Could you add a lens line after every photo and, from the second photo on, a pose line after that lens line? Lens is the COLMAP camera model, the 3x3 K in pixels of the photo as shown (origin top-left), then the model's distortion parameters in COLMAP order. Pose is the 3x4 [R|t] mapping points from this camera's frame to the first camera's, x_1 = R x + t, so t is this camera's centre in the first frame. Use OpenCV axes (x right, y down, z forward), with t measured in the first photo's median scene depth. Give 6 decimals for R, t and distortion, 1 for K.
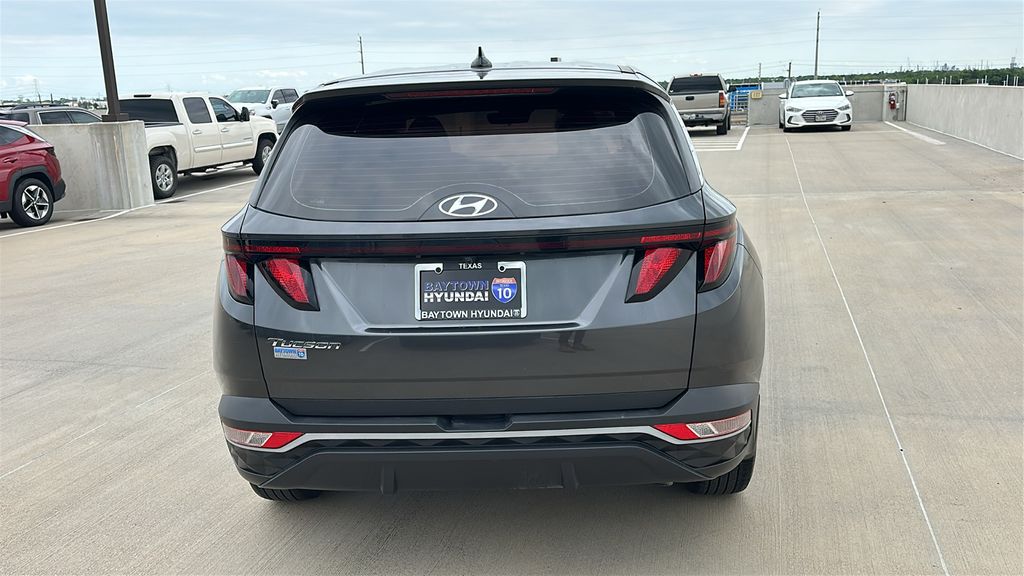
lens RADIAL K [[920.7, 0, 512.0], [0, 920.7, 288.0], [0, 0, 1]] dist [0.122609, -0.155688]
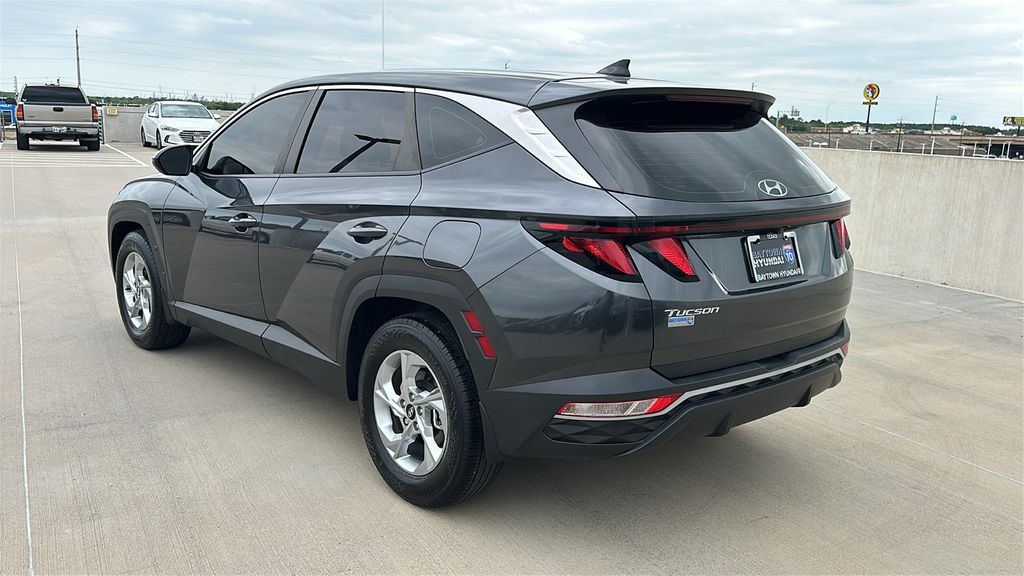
lens RADIAL K [[920.7, 0, 512.0], [0, 920.7, 288.0], [0, 0, 1]] dist [0.122609, -0.155688]
pose [[0.709876, -0.072895, 0.700544, -0.963436], [0.091527, 0.995743, 0.010865, -0.000227], [-0.698354, 0.056406, 0.713526, 0.288388]]
